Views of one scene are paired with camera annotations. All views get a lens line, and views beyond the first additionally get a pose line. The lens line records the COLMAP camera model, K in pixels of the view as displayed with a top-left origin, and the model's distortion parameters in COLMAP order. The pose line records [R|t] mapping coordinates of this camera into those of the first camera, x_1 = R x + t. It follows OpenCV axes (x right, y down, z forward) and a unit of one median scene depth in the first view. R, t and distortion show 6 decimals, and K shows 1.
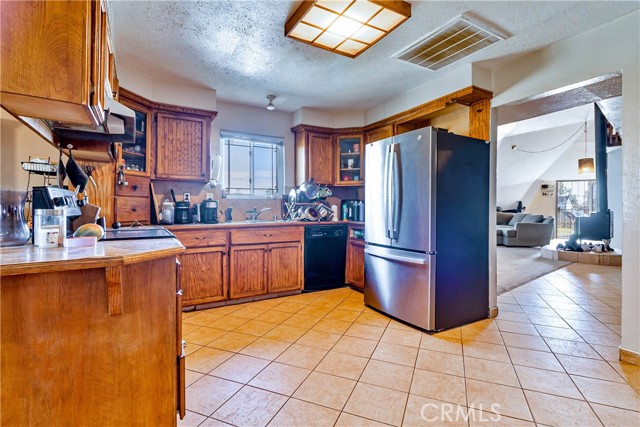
lens RADIAL K [[306.8, 0, 319.4], [0, 306.8, 208.9], [0, 0, 1]] dist [-0.001126, -0.000212]
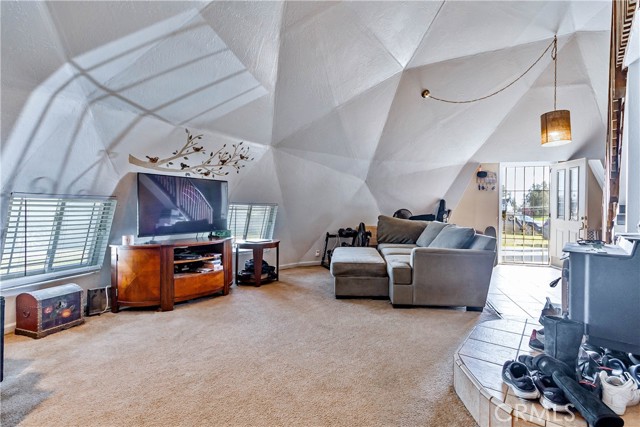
lens RADIAL K [[306.8, 0, 321.0], [0, 306.8, 211.4], [0, 0, 1]] dist [-0.001126, -0.000212]
pose [[0.991061, -0.000195, 0.133408, 0.378416], [-0.000003, 0.999999, 0.001480, -0.004306], [-0.133408, -0.001467, 0.991060, 0.494776]]
